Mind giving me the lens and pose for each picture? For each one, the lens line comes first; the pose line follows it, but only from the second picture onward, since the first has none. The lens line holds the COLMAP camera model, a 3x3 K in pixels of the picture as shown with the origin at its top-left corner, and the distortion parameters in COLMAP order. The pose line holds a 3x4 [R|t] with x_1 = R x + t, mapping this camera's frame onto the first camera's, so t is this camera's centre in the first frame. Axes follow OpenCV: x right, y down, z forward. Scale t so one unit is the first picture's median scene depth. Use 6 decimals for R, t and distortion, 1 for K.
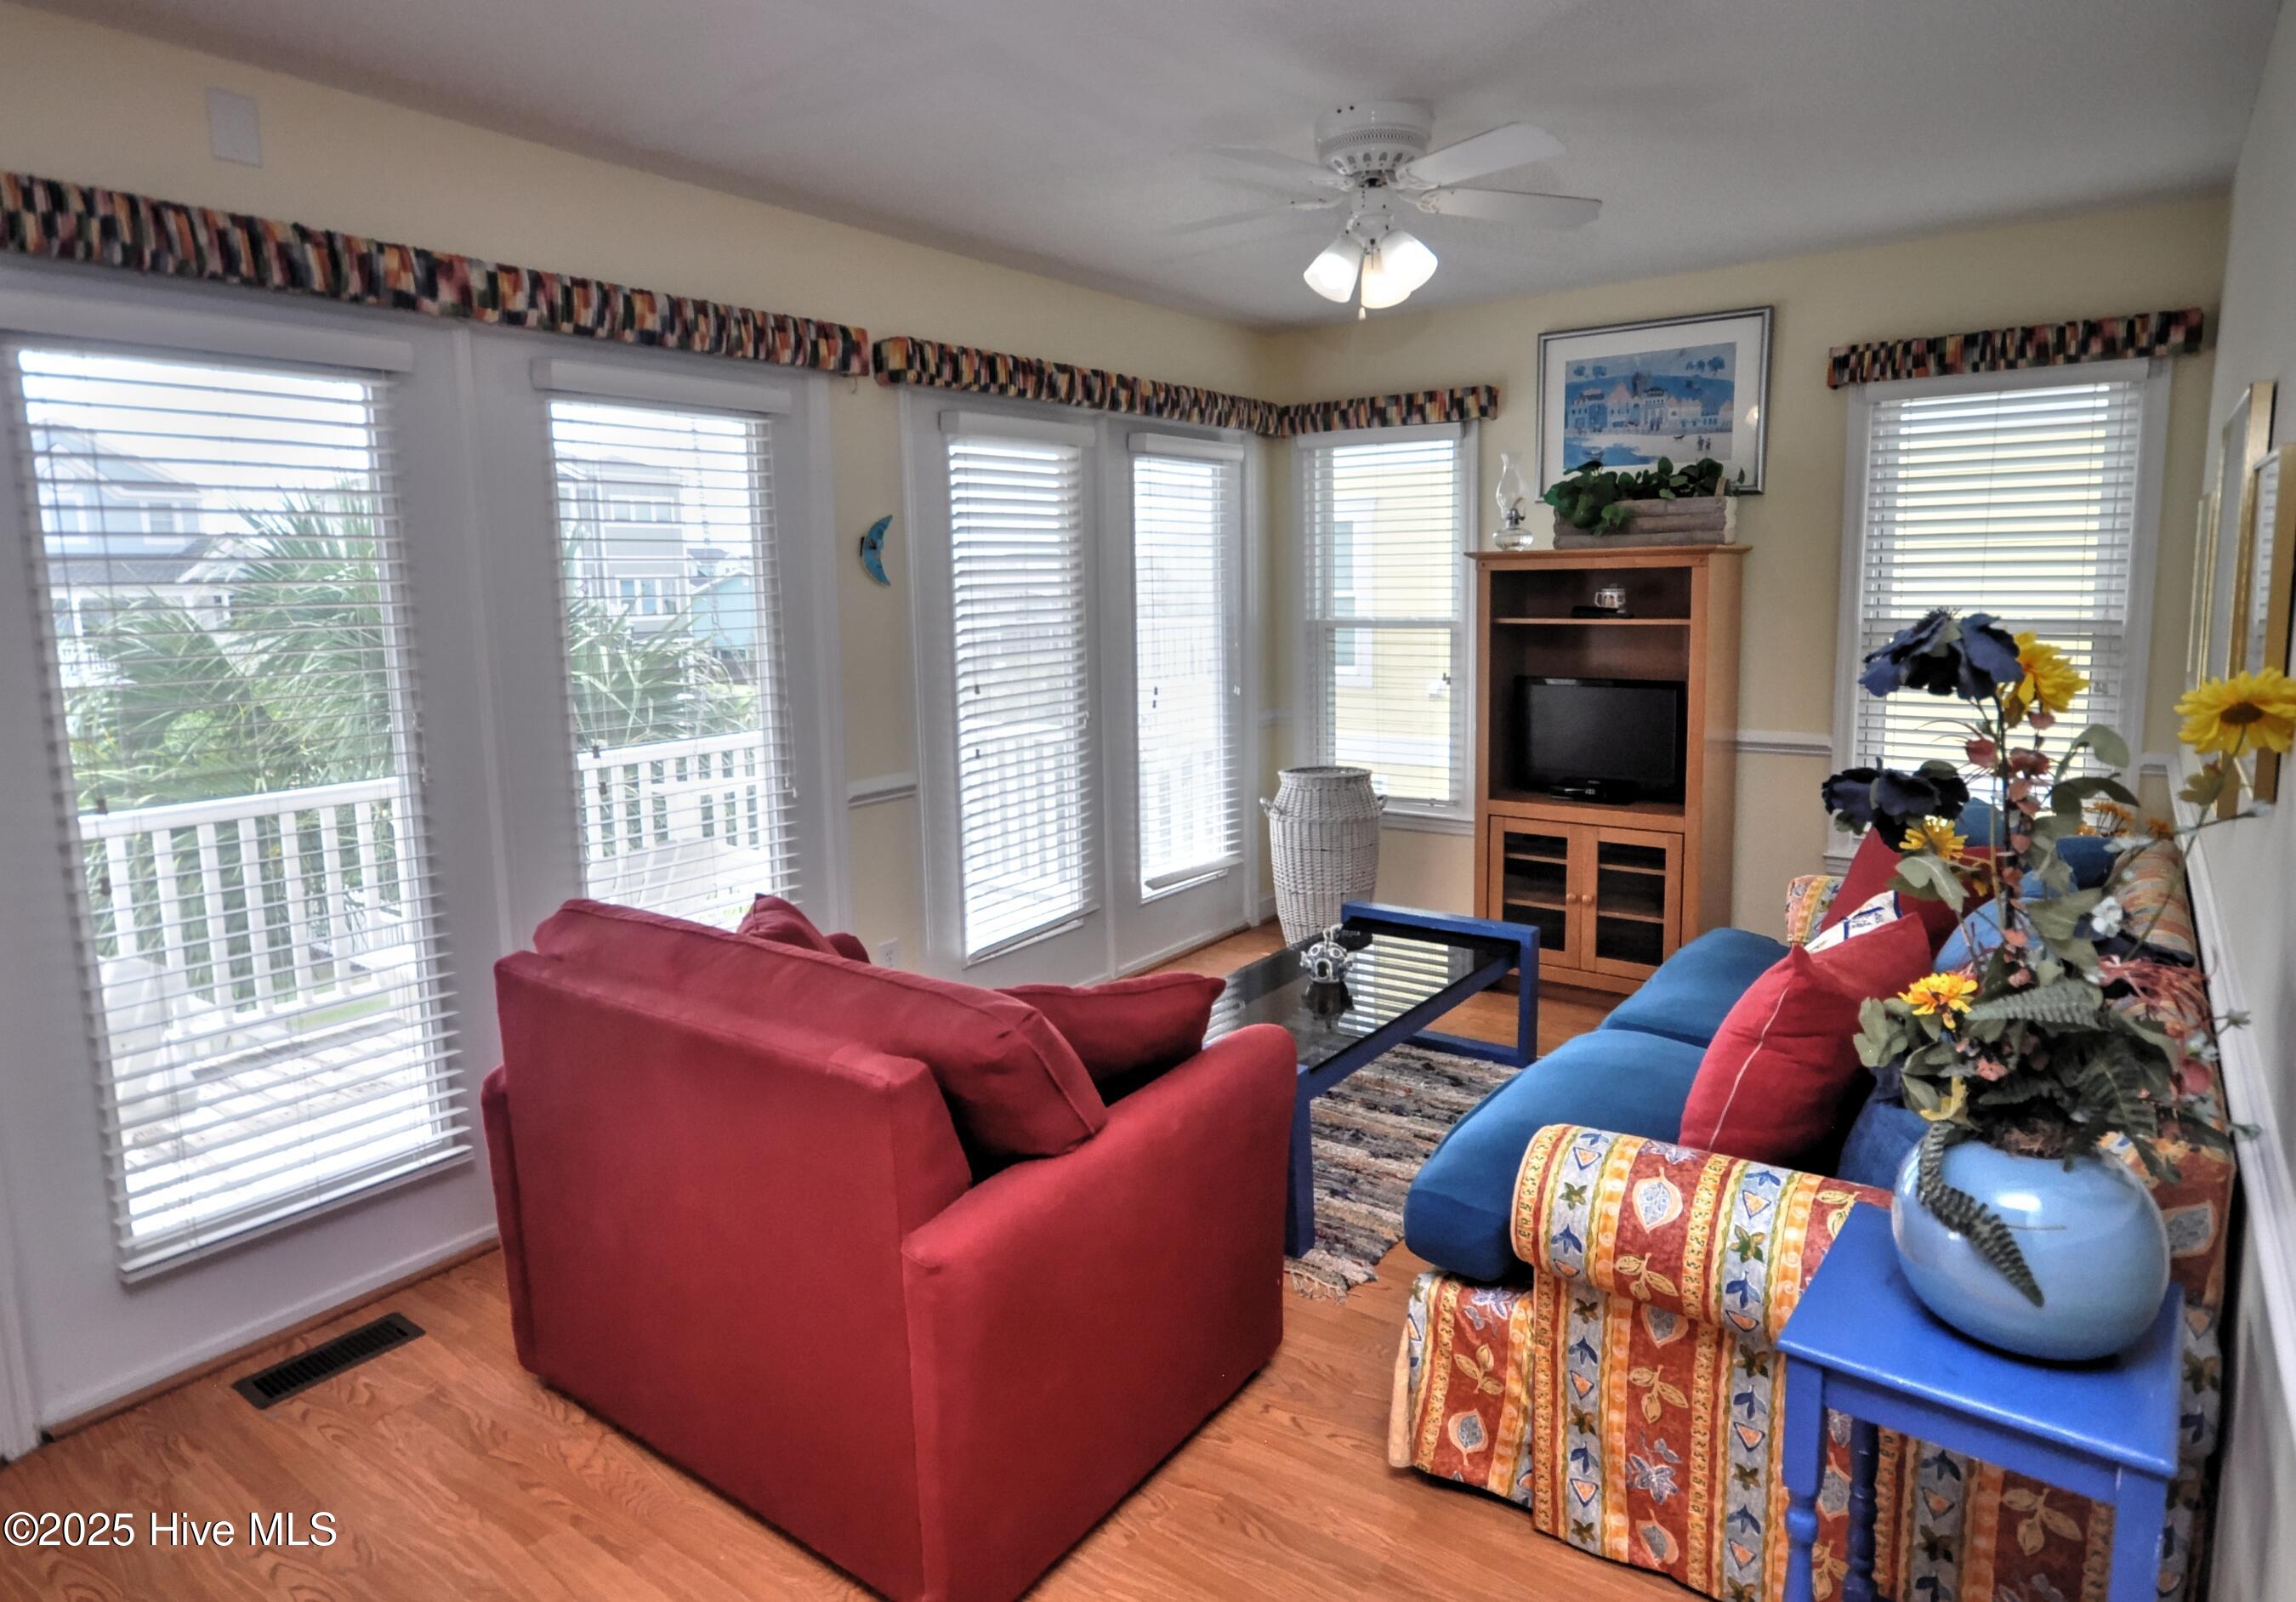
lens RADIAL K [[1317.3, 0, 1151.8], [0, 1317.3, 786.1], [0, 0, 1]] dist [0.006830, 0.002853]
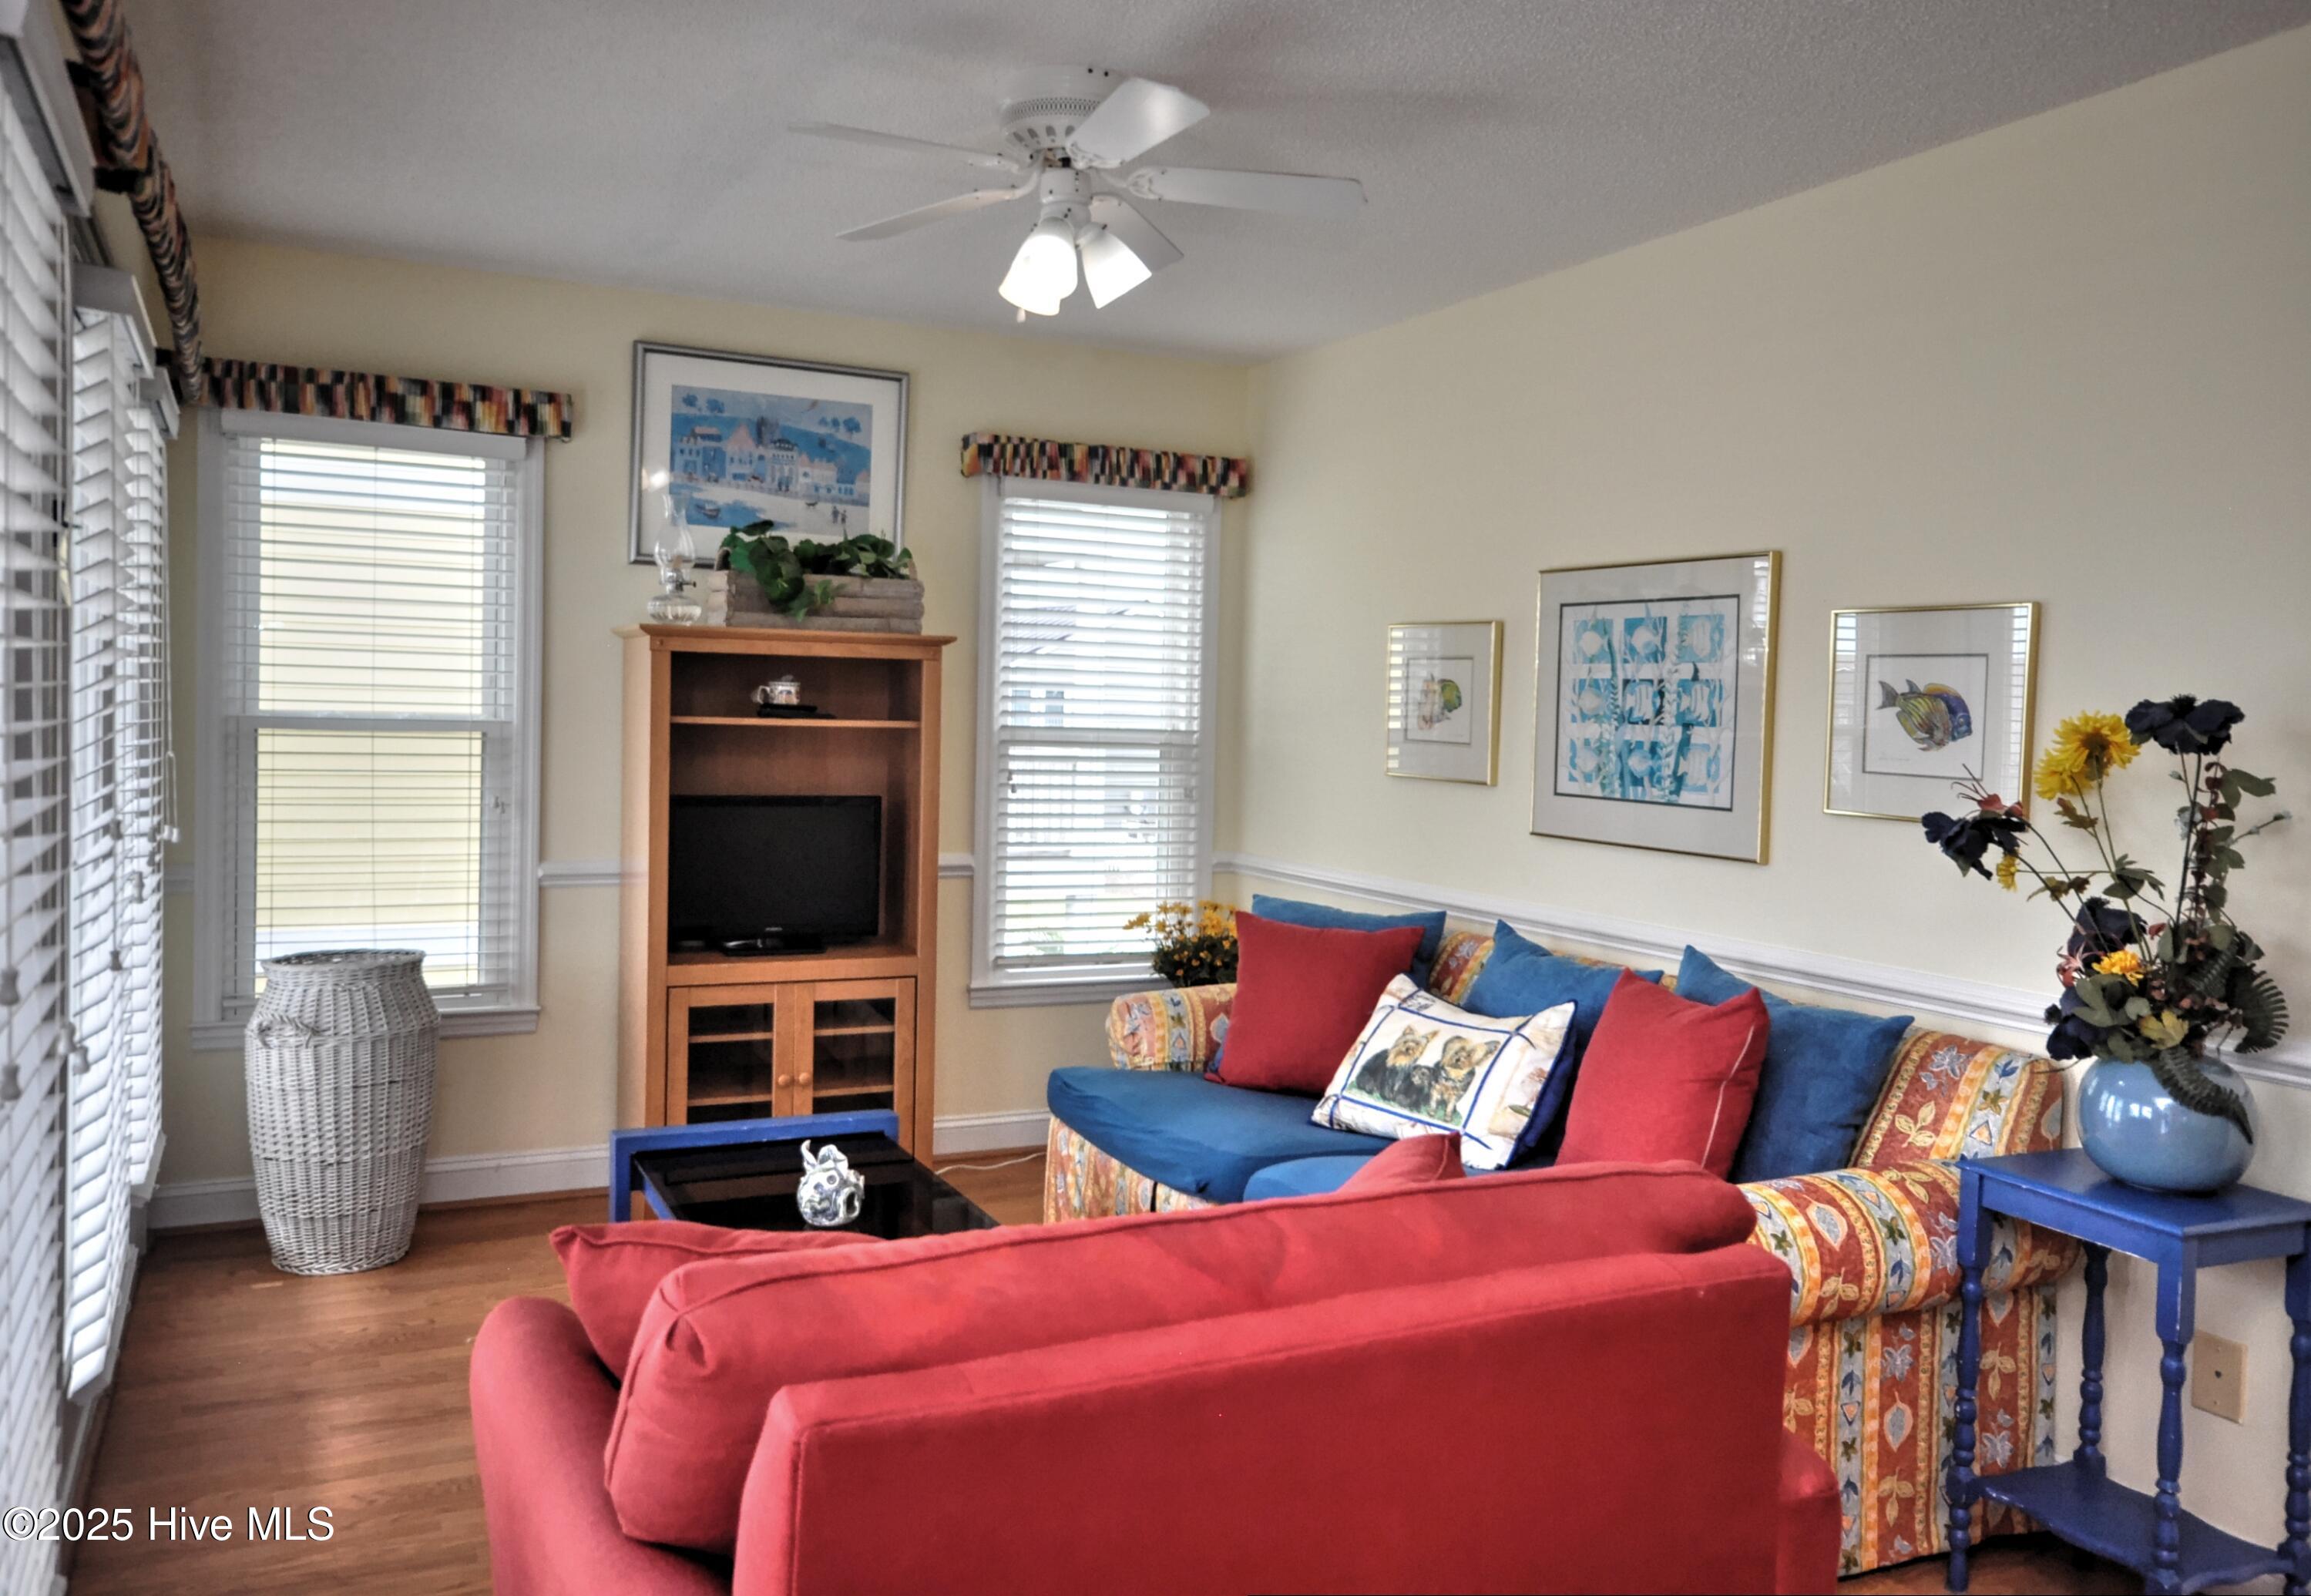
lens RADIAL K [[1789.5, 0, 1161.6], [0, 1789.5, 790.3], [0, 0, 1]] dist [-0.001418, 0.000281]
pose [[0.461179, -0.011535, 0.887232, -0.503912], [0.103360, 0.993807, -0.040805, -0.018114], [-0.881266, 0.110523, 0.459515, 0.317506]]
